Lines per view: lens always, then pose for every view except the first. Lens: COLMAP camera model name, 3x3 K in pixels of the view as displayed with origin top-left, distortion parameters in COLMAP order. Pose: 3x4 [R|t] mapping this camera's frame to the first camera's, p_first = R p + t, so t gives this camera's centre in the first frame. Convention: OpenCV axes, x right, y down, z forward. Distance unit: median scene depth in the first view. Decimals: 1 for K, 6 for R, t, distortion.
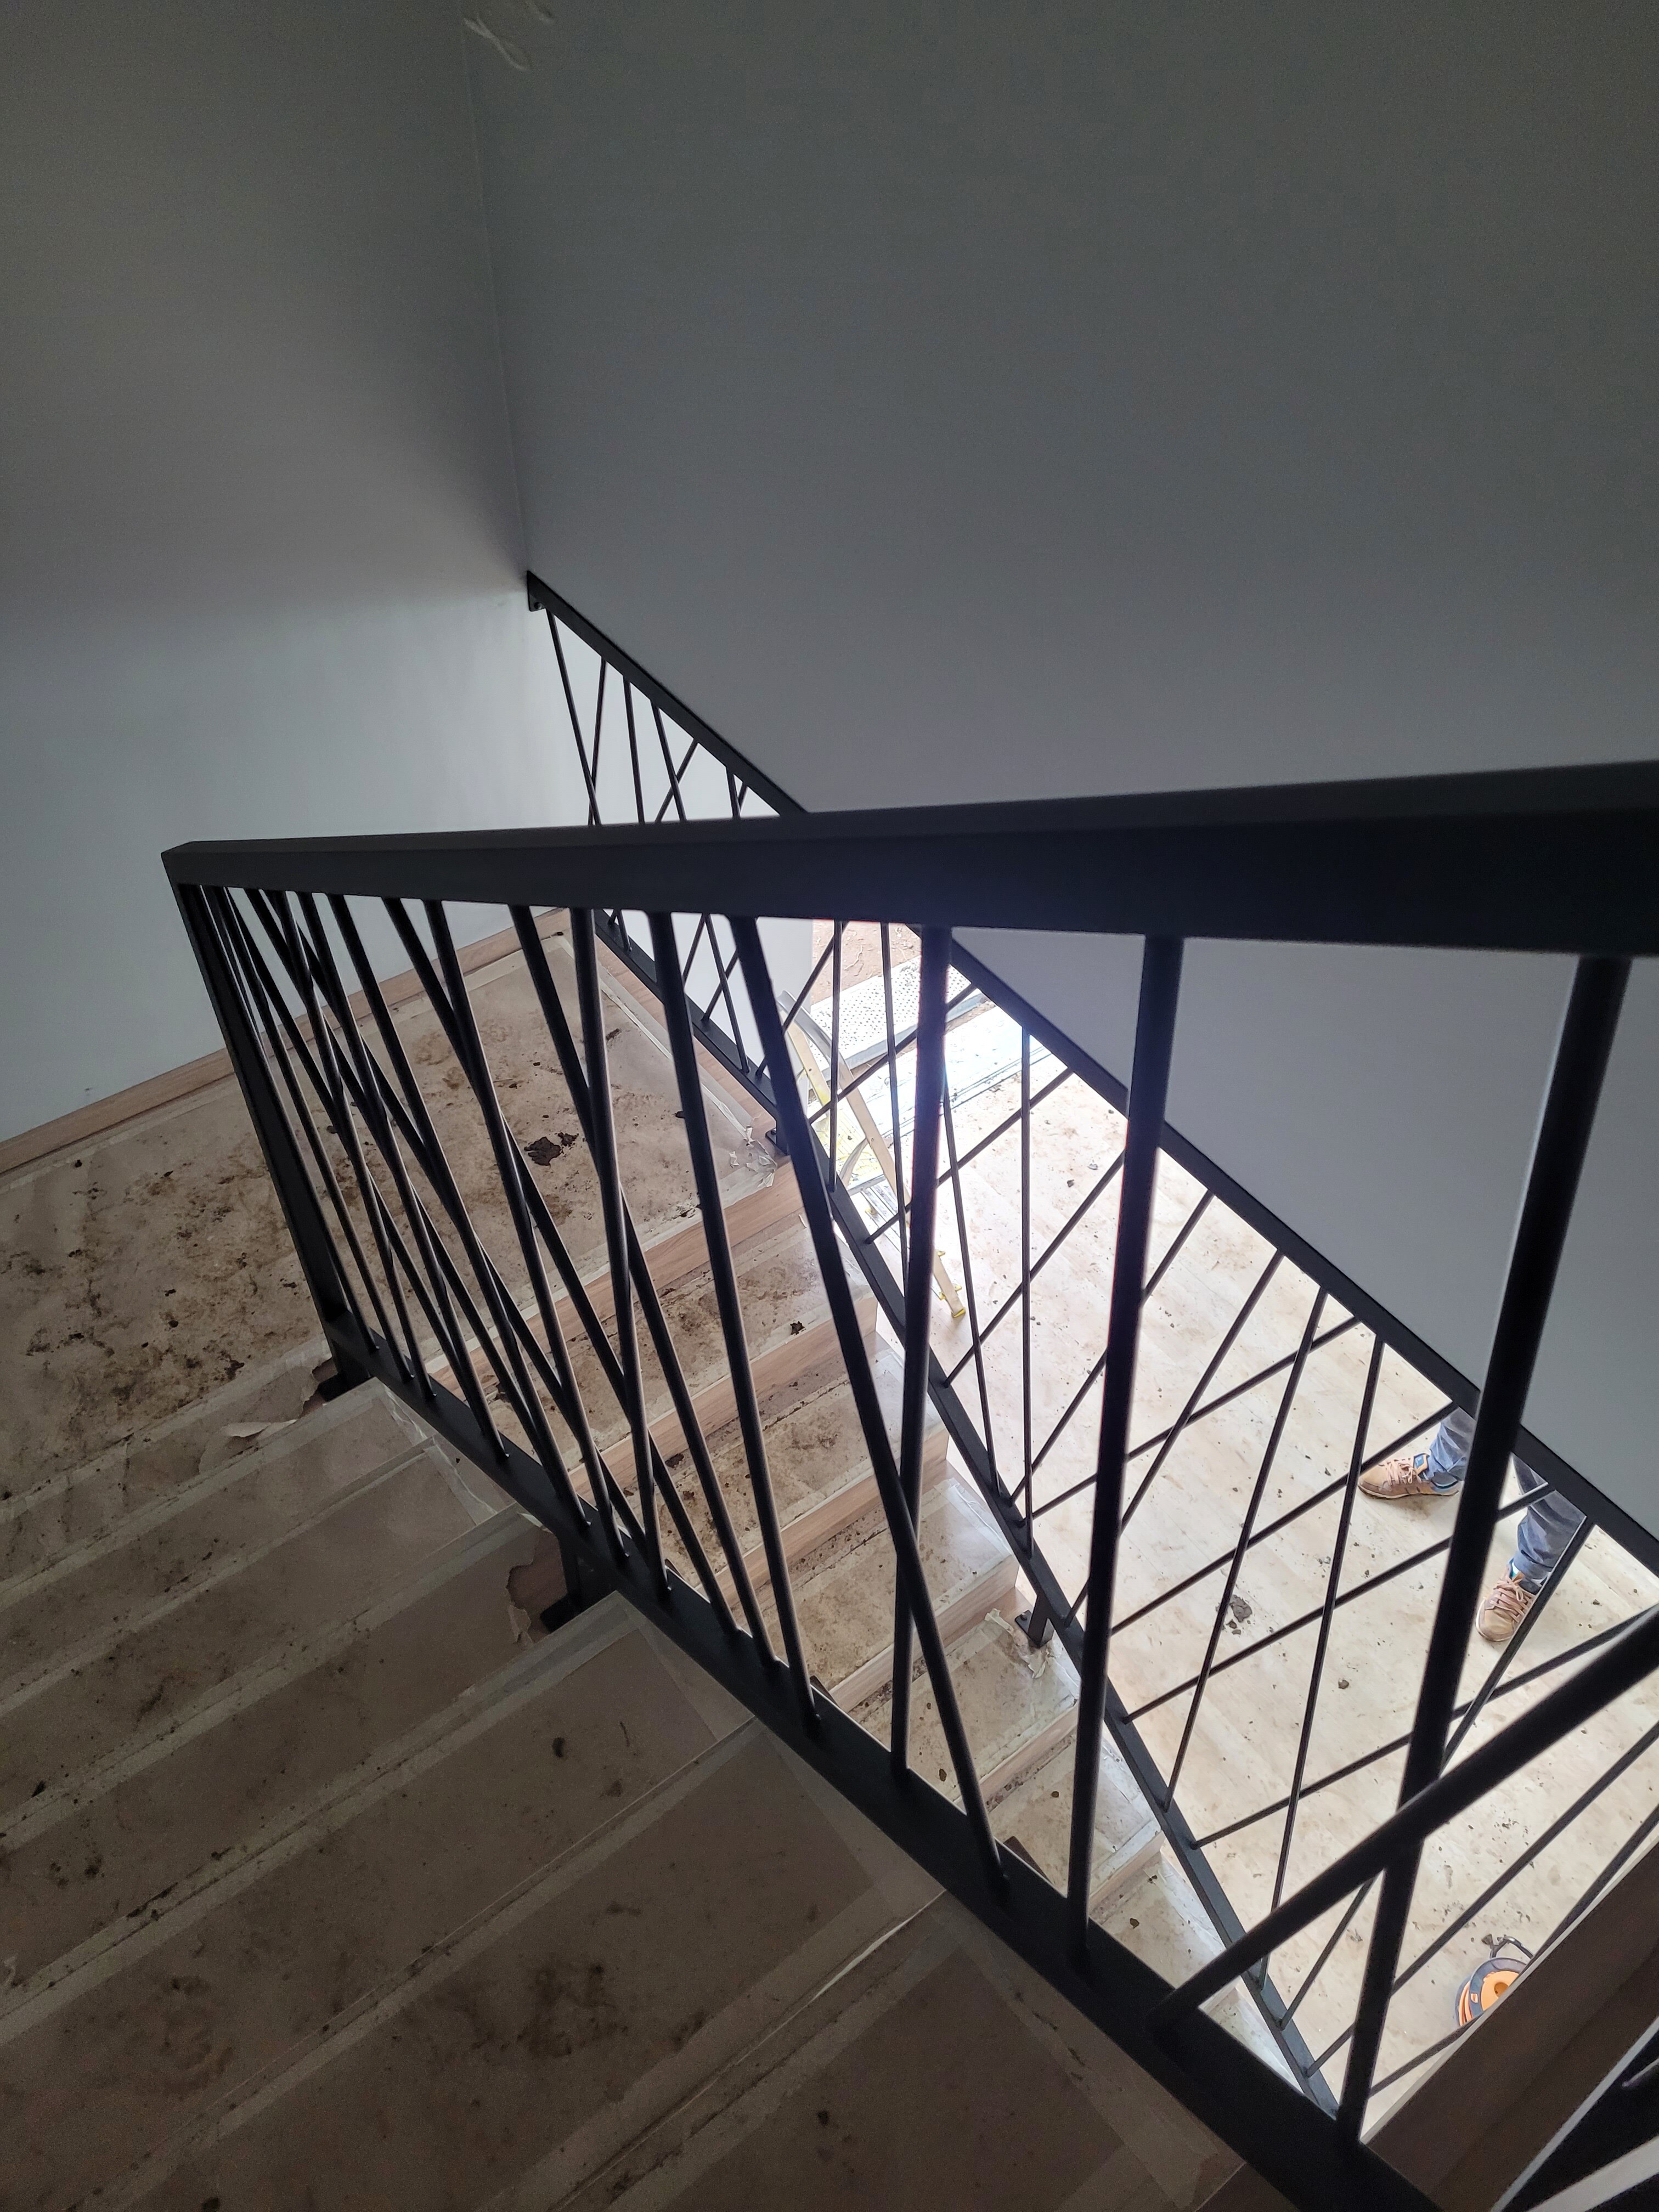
lens RADIAL K [[1640.1, 0, 832.5], [0, 1640.1, 1104.2], [0, 0, 1]] dist [0.026828, -0.014537]
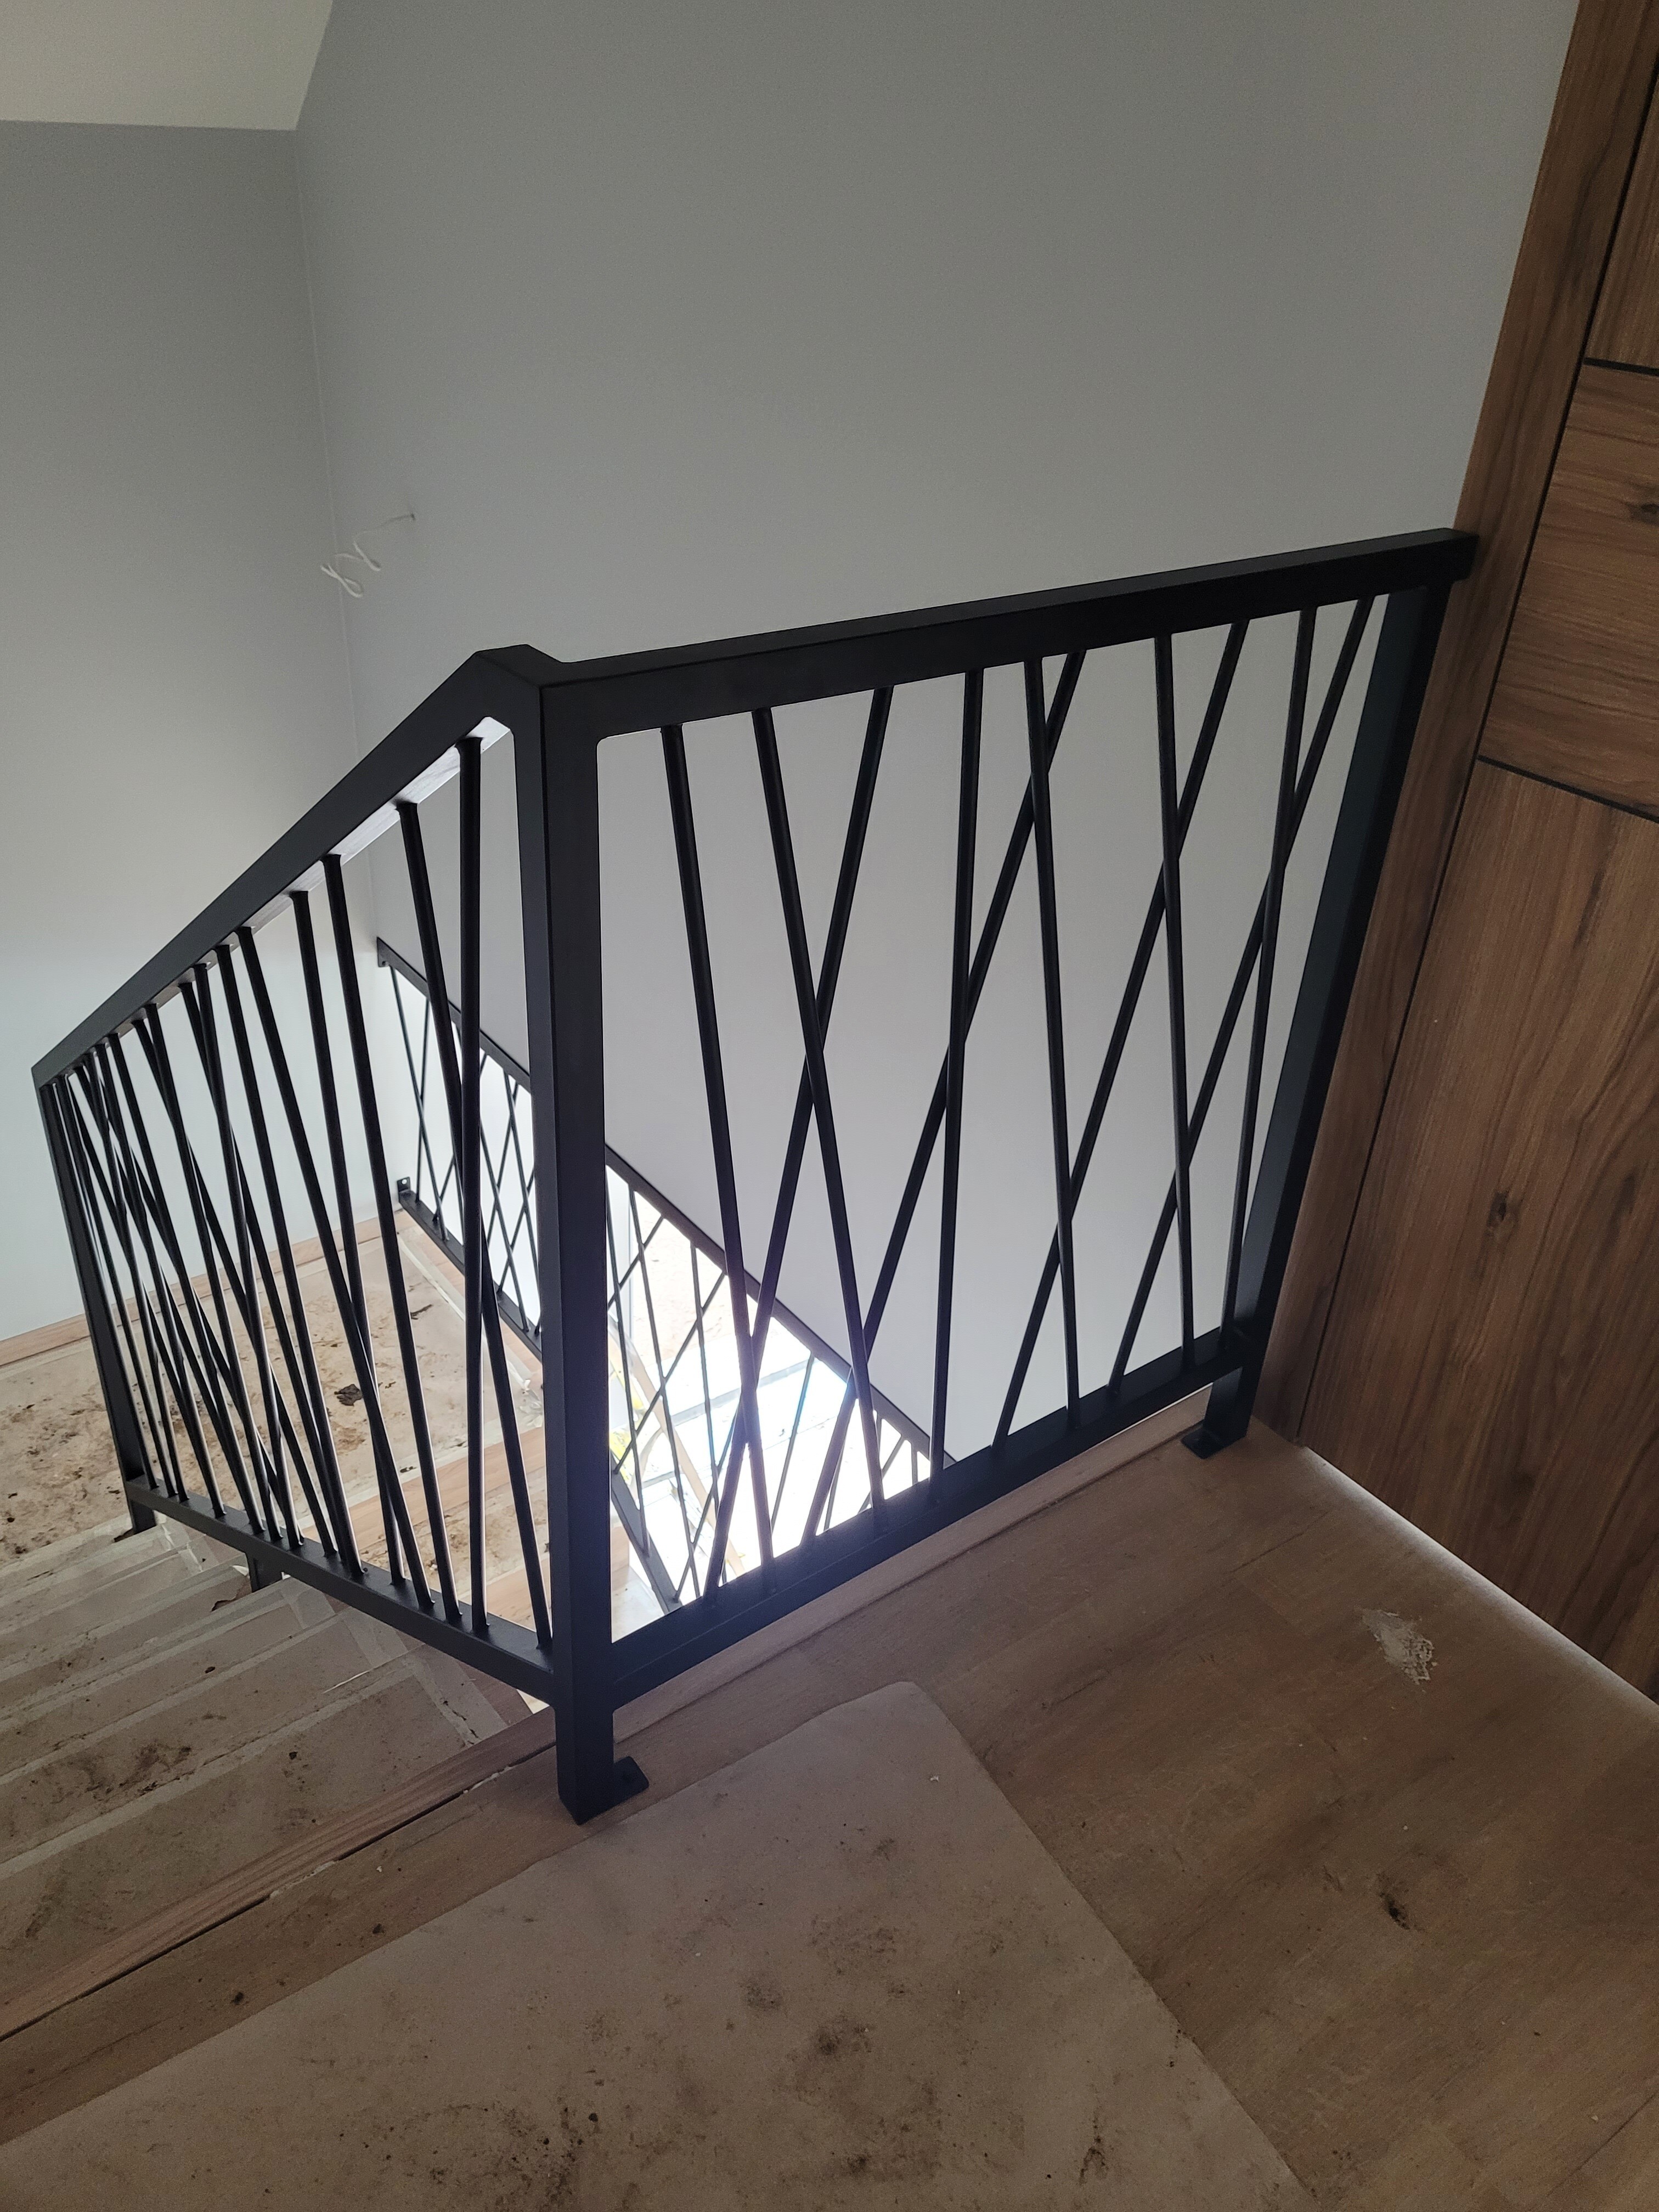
lens RADIAL K [[1640.1, 0, 777.6], [0, 1640.1, 1049.8], [0, 0, 1]] dist [0.026828, -0.014537]
pose [[0.999871, 0.009093, -0.013224, 0.198931], [-0.012655, 0.953451, -0.301281, 0.197541], [0.009869, 0.301410, 0.953444, -0.275653]]
